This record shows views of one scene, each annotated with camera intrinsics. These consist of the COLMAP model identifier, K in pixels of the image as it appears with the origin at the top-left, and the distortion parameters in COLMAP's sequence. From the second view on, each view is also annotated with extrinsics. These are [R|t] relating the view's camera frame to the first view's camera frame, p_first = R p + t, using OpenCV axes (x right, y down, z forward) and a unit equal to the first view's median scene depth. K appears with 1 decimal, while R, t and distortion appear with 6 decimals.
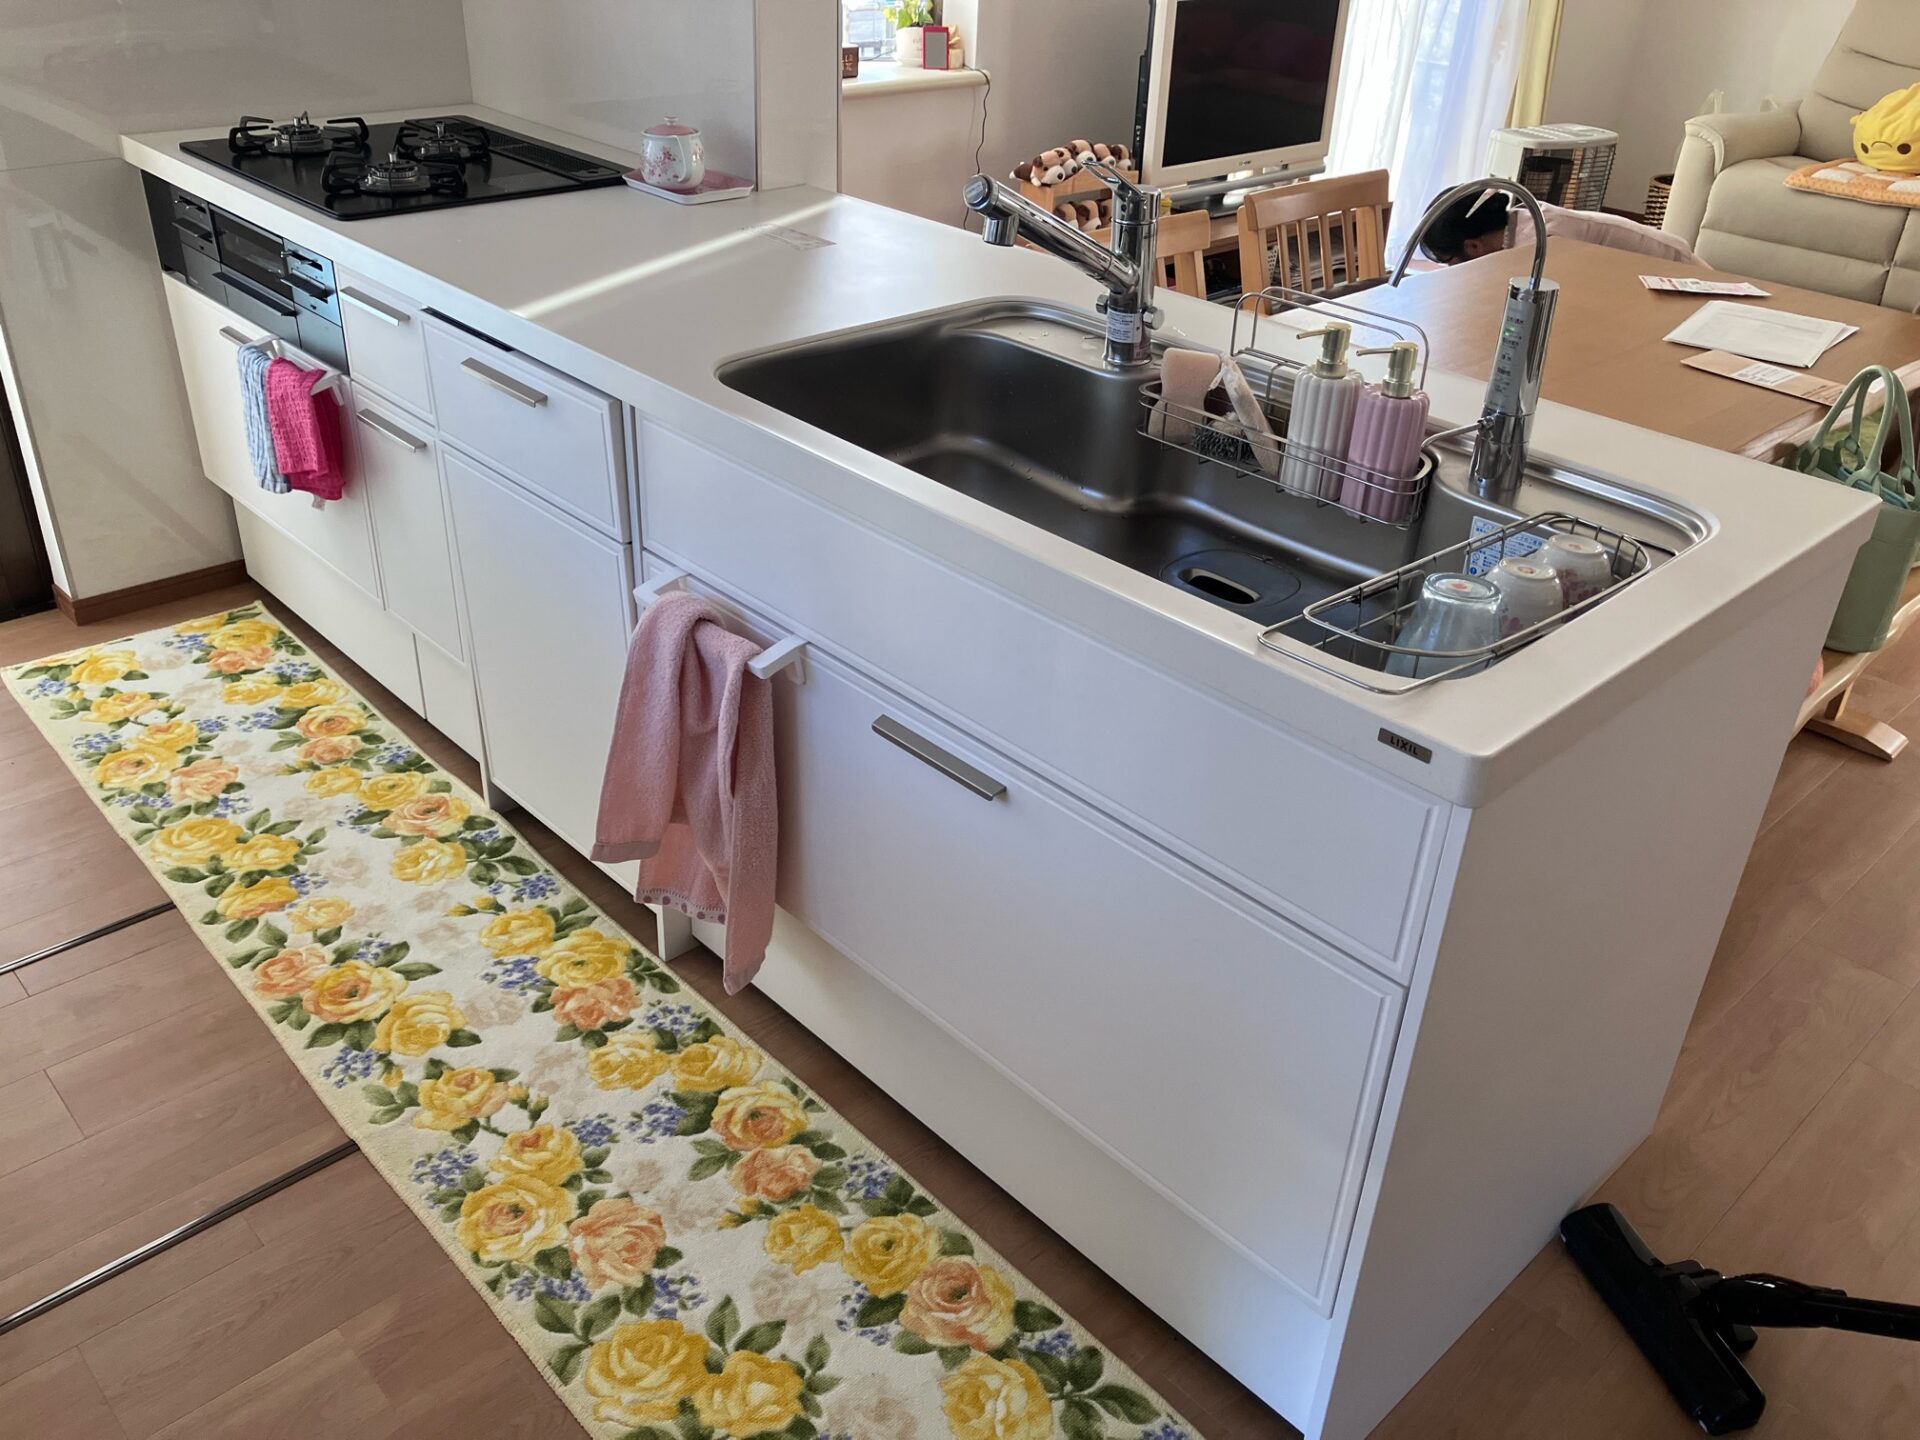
lens RADIAL K [[1573.7, 0, 959.6], [0, 1573.7, 717.8], [0, 0, 1]] dist [0.001701, -0.015153]
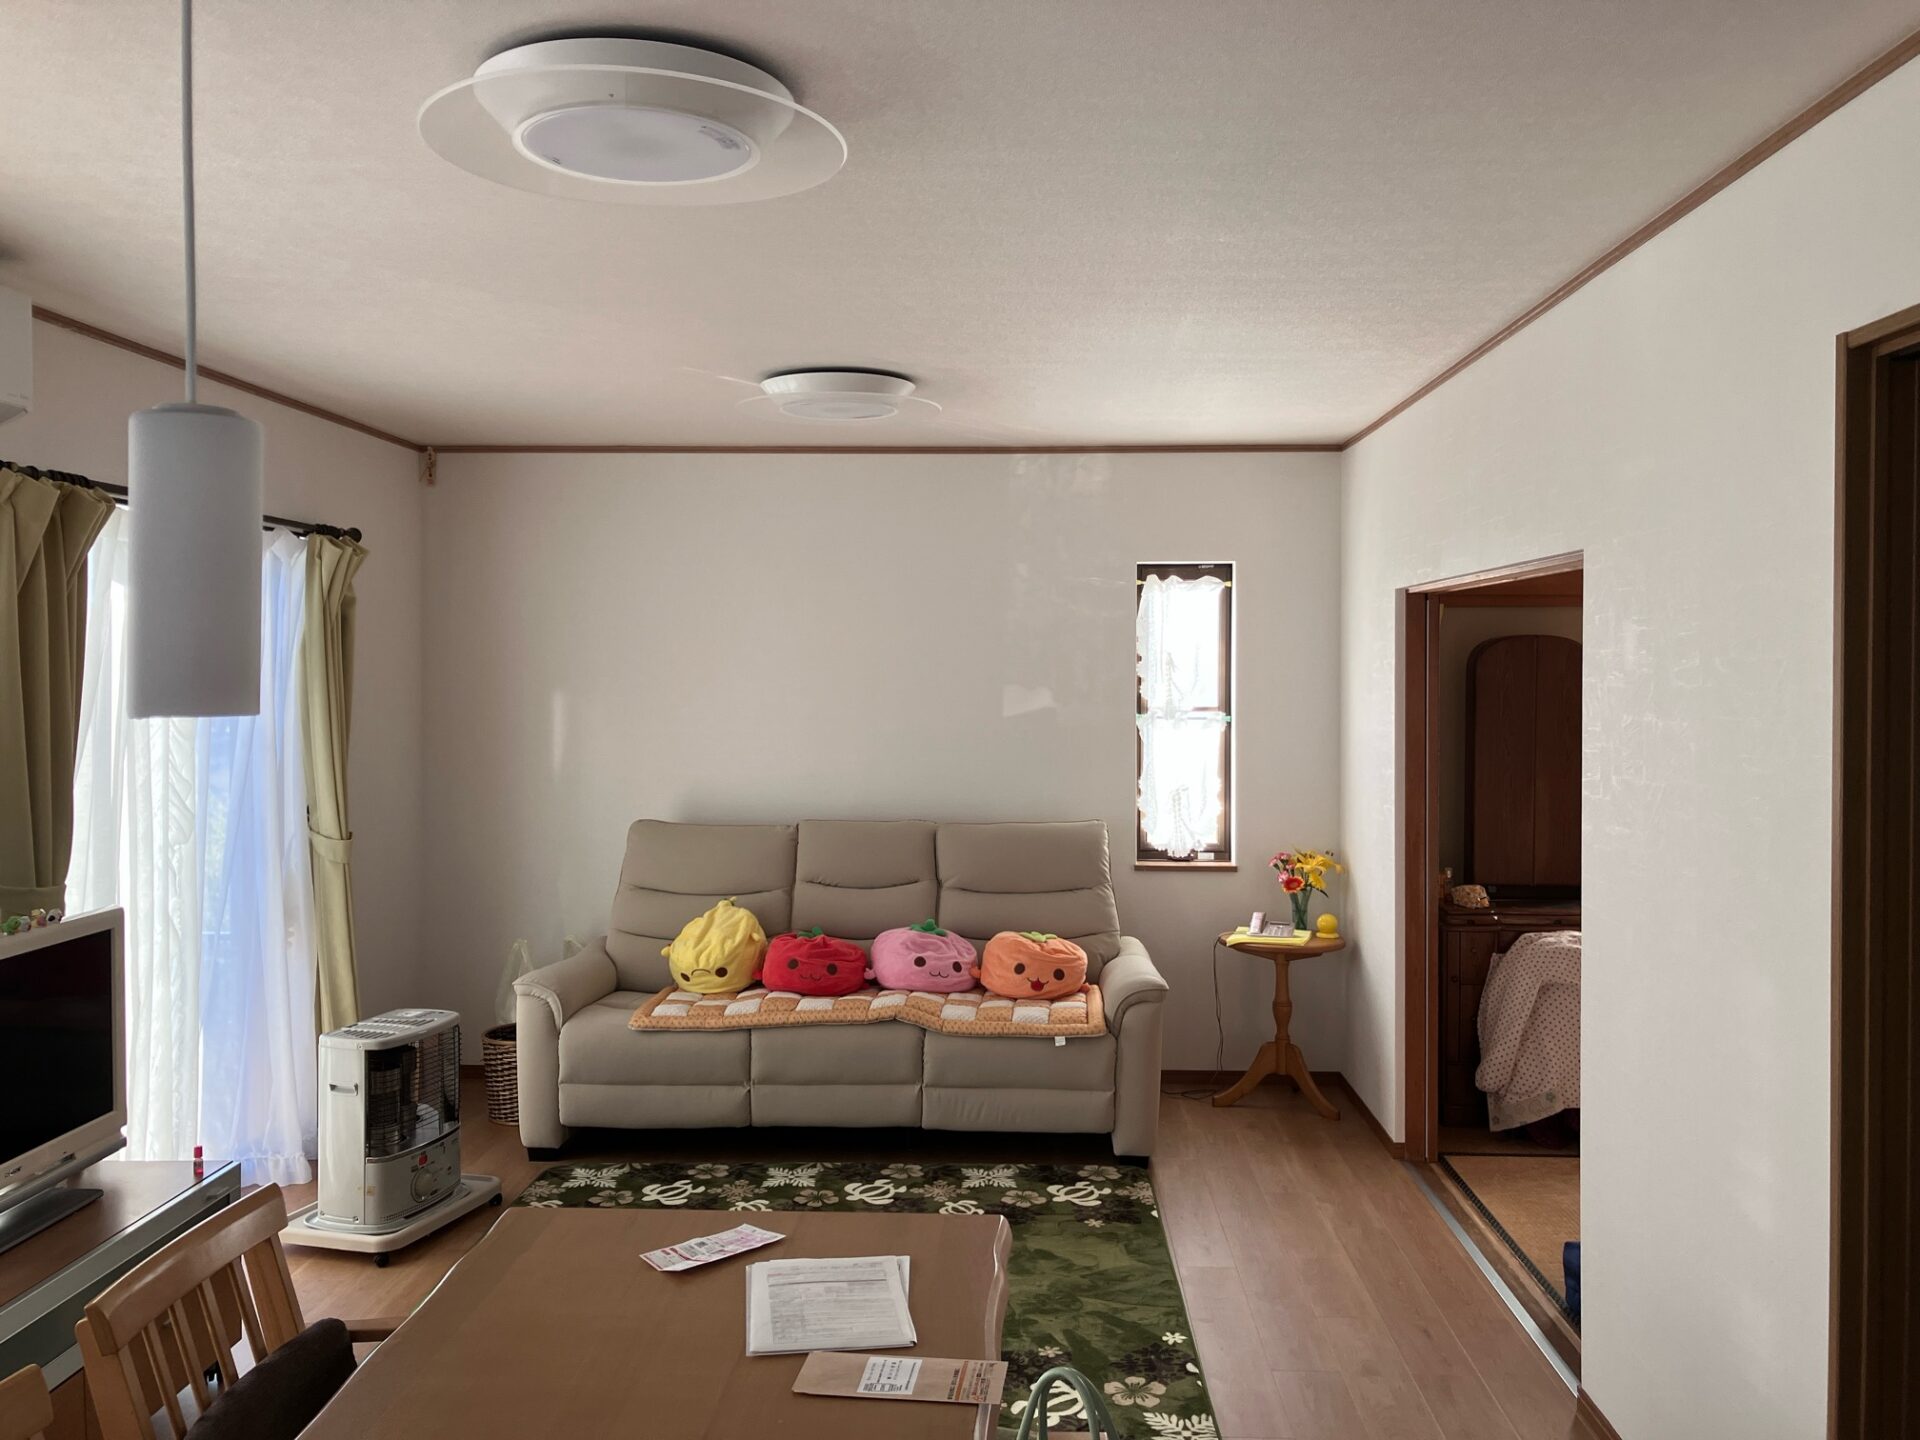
lens RADIAL K [[1573.7, 0, 959.0], [0, 1573.7, 716.0], [0, 0, 1]] dist [0.001701, -0.015153]
pose [[0.709770, -0.055640, 0.702233, -0.002020], [0.372050, 0.876104, -0.306627, -0.136266], [-0.598168, 0.478900, 0.642534, 0.164759]]
